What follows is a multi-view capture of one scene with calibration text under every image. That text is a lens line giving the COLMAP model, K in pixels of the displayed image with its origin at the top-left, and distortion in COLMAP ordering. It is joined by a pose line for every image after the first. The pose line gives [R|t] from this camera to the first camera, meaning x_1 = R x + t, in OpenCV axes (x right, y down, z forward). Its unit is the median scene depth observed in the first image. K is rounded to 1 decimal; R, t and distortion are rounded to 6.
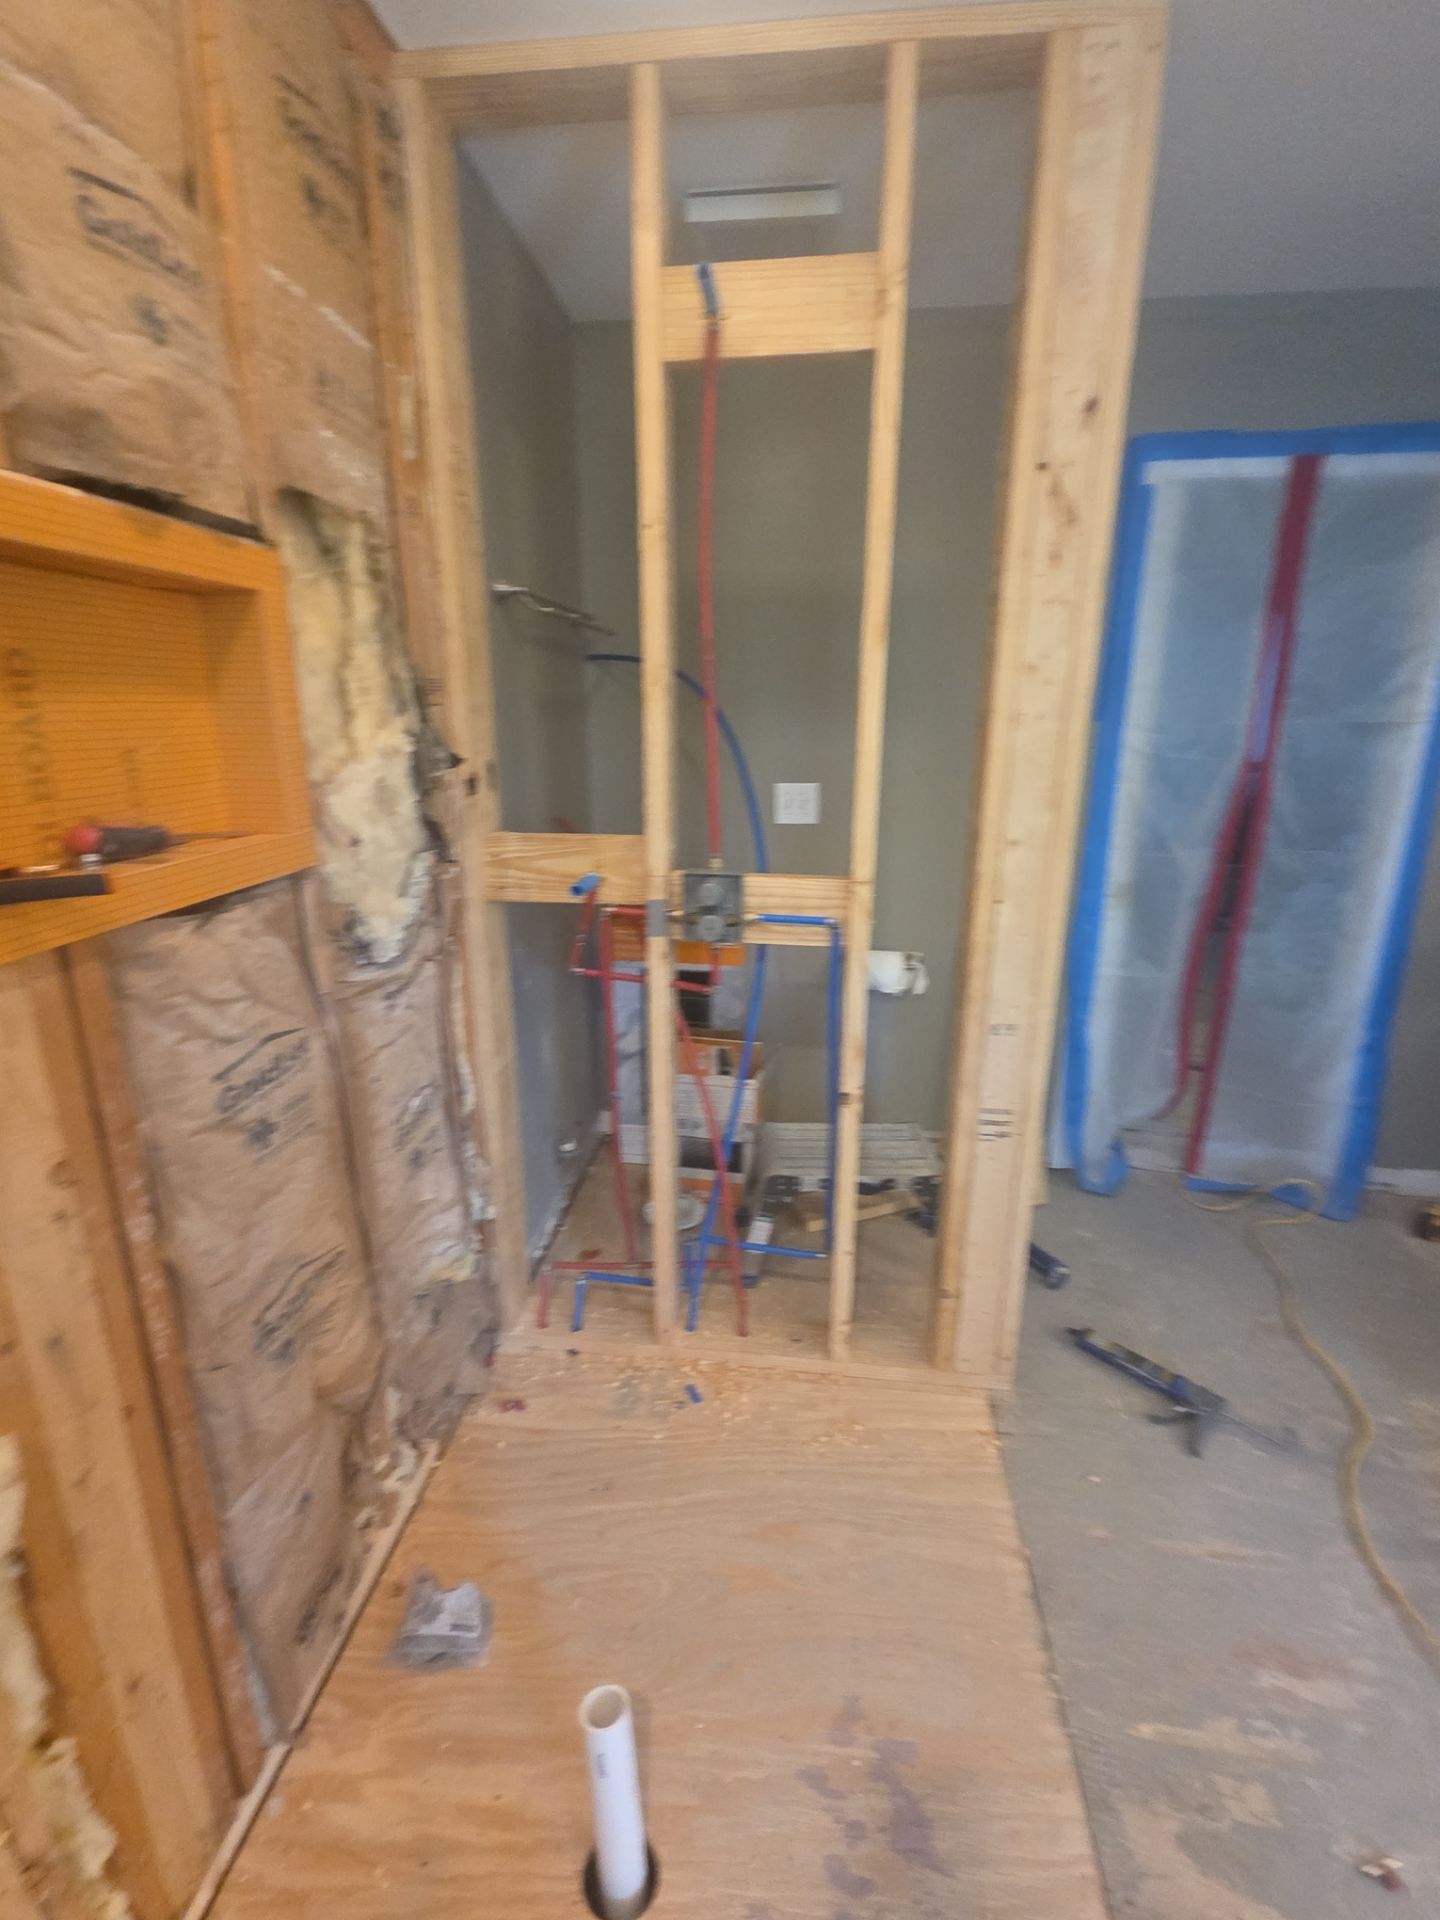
lens RADIAL K [[896.3, 0, 720.0], [0, 896.3, 960.0], [0, 0, 1]] dist [-0.002118, -0.000166]
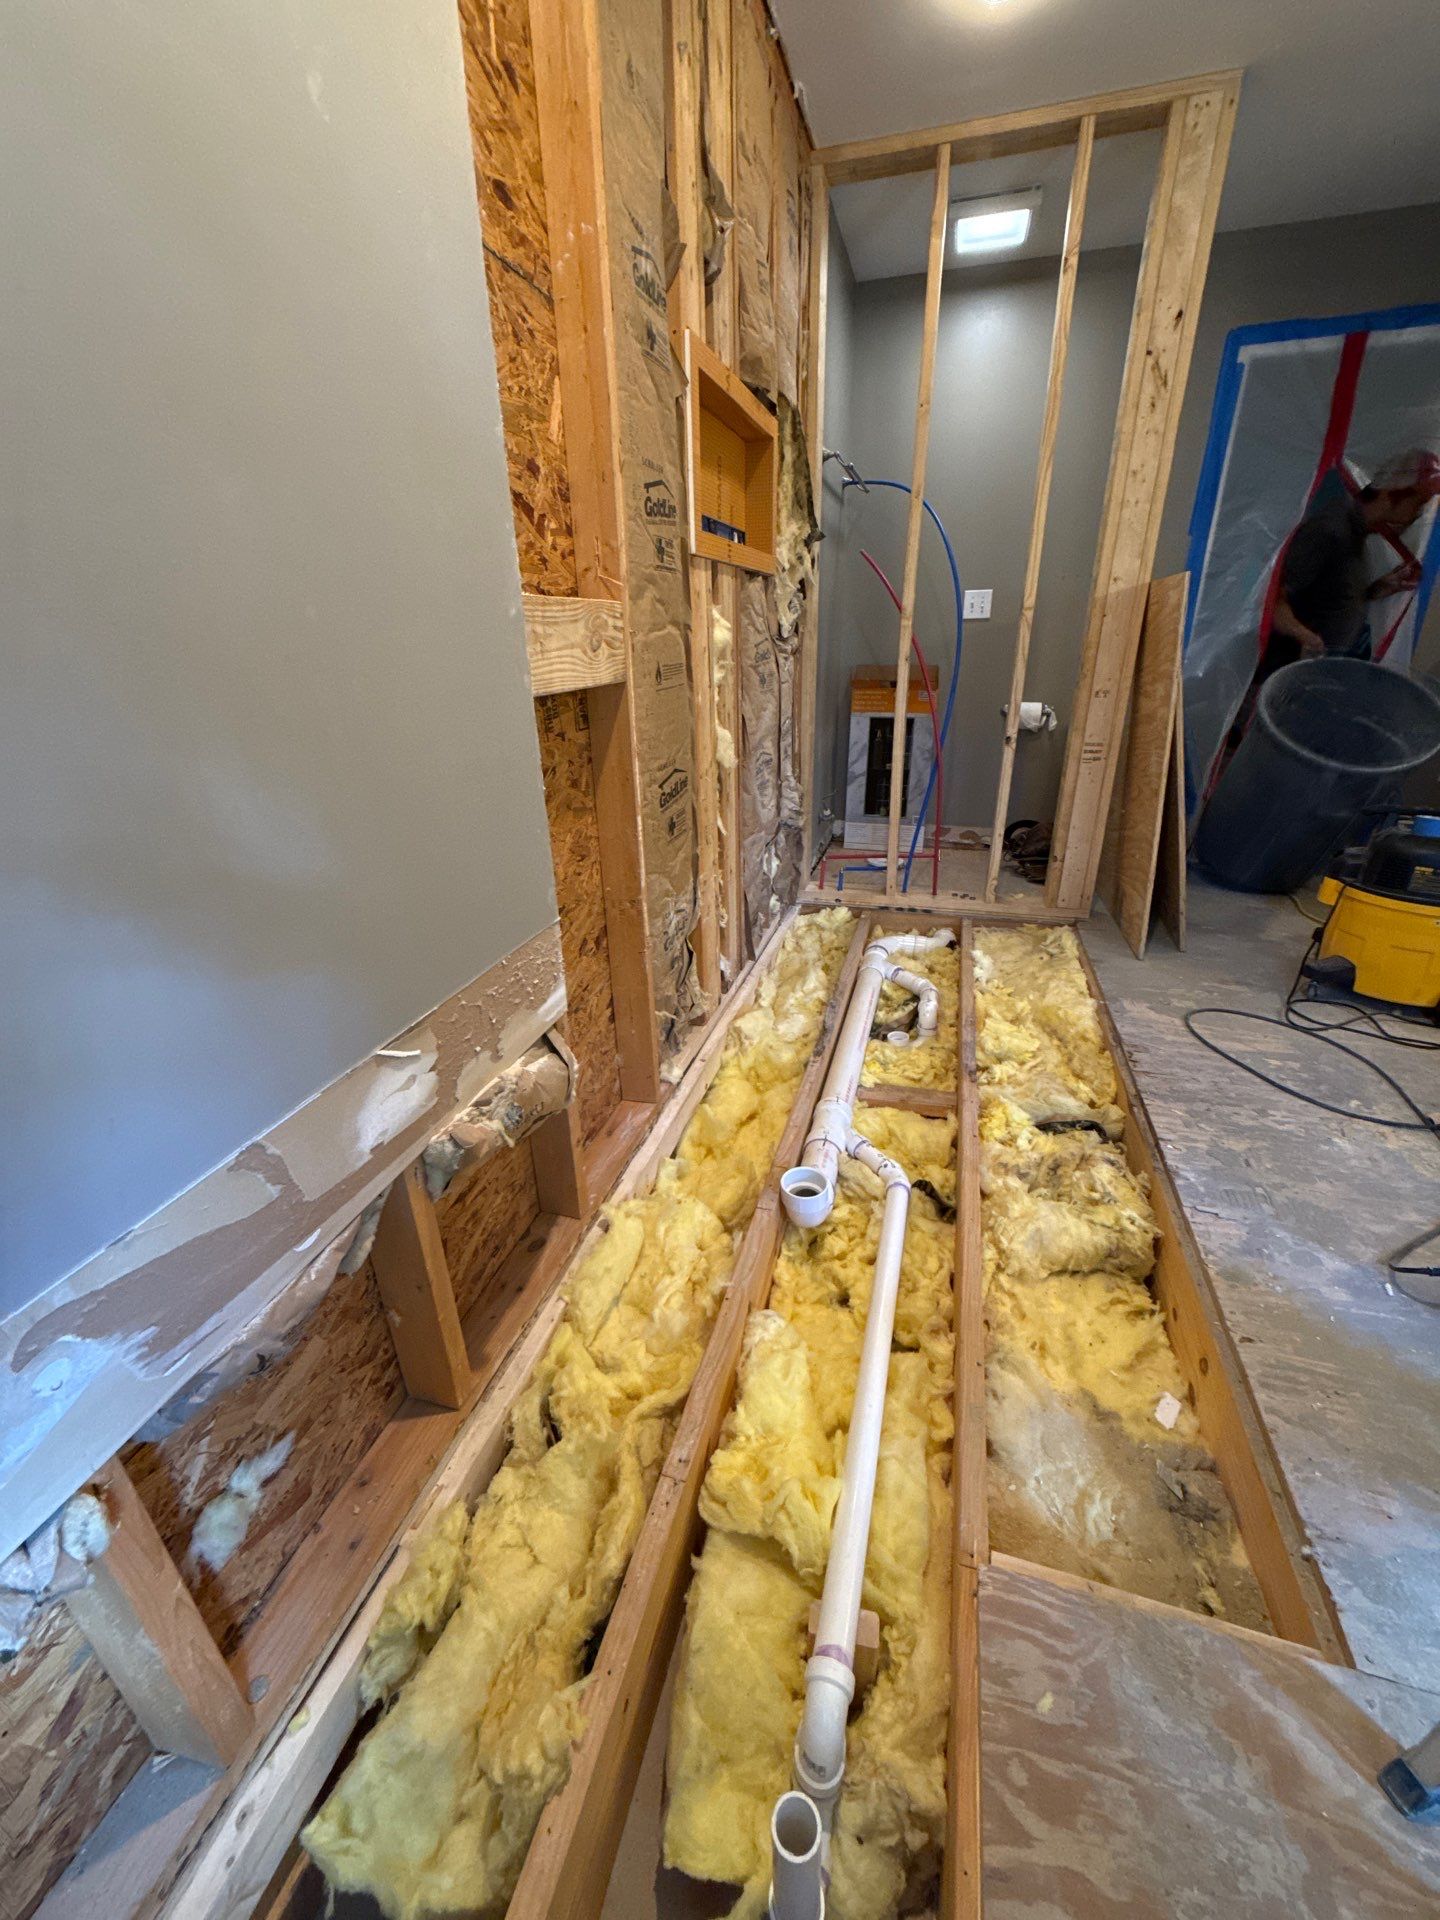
lens RADIAL K [[770.5, 0, 720.0], [0, 770.5, 960.0], [0, 0, 1]] dist [0.006536, -0.006918]
pose [[0.983320, 0.051776, -0.174358, -0.170288], [-0.028588, 0.990708, 0.132968, 0.504623], [0.179622, -0.125766, 0.975663, -0.869049]]
